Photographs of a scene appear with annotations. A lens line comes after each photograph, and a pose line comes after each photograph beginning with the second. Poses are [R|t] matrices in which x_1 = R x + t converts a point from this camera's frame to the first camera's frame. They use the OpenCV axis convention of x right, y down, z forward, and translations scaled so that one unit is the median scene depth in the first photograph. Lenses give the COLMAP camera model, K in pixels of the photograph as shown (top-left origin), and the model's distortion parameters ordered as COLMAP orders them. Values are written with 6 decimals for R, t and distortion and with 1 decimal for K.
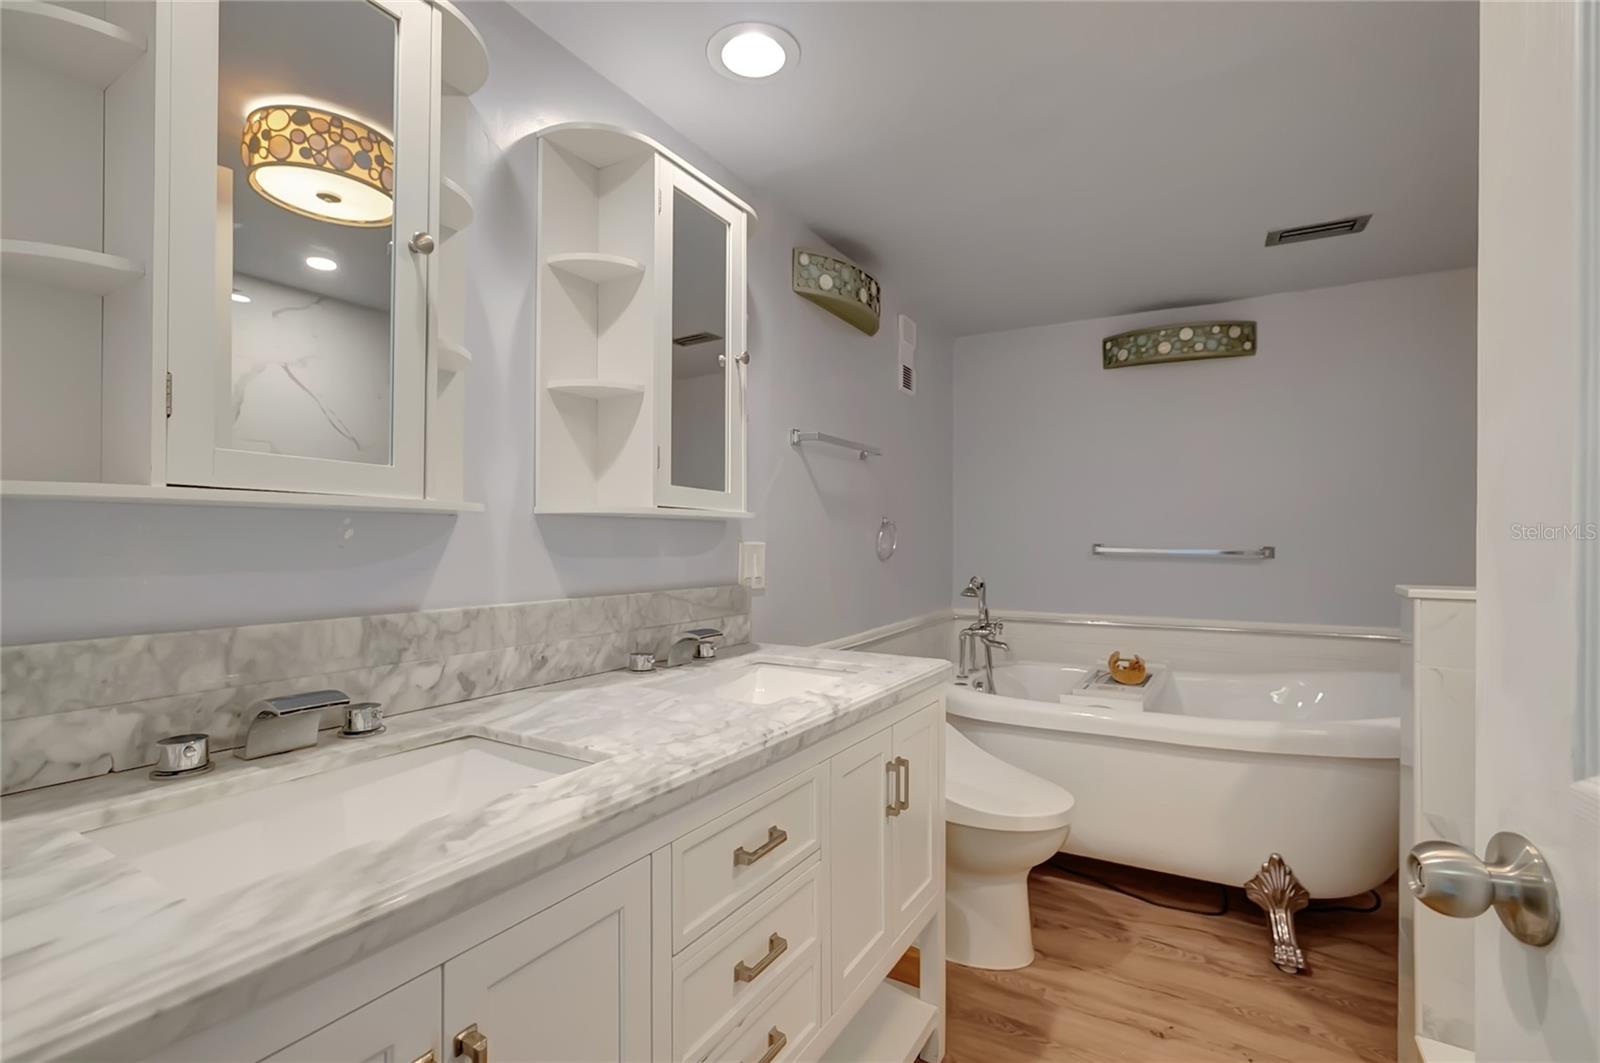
lens RADIAL K [[752.5, 0, 798.4], [0, 752.5, 531.3], [0, 0, 1]] dist [-0.025865, 0.013680]
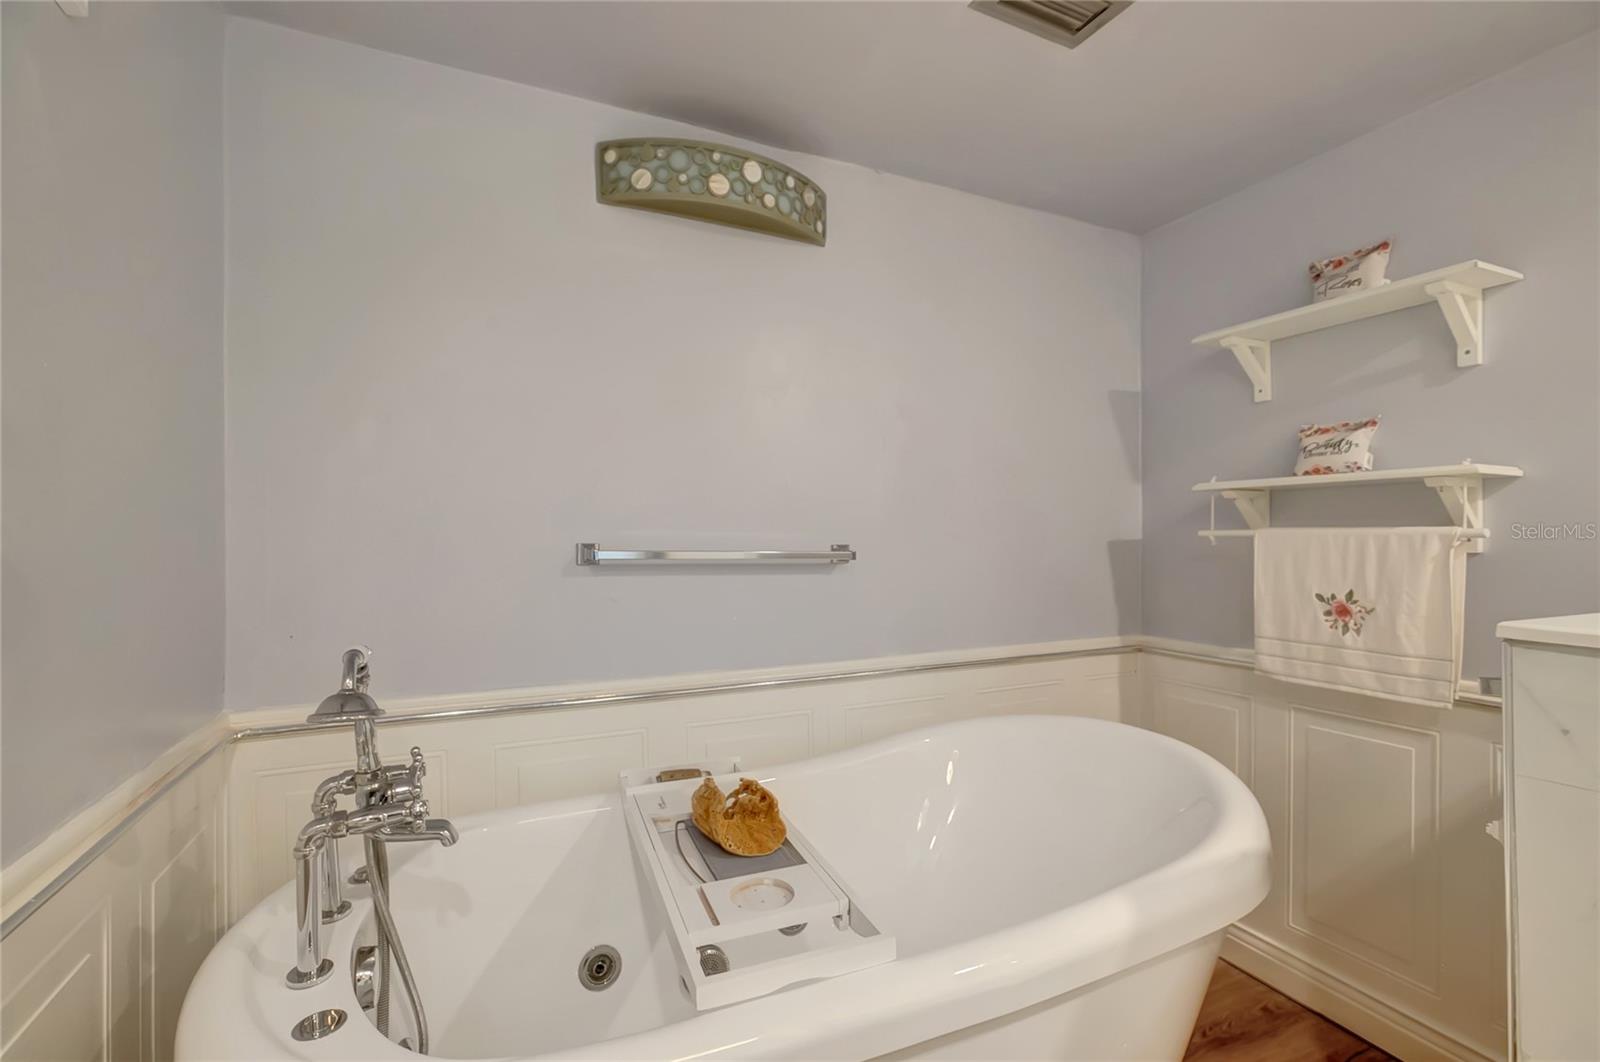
lens RADIAL K [[752.5, 0, 811.0], [0, 752.5, 523.3], [0, 0, 1]] dist [-0.025865, 0.013680]
pose [[0.591602, 0.012367, 0.806136, 0.093551], [-0.005679, 0.999921, -0.011172, 0.005348], [-0.806210, 0.002031, 0.591625, 0.618057]]
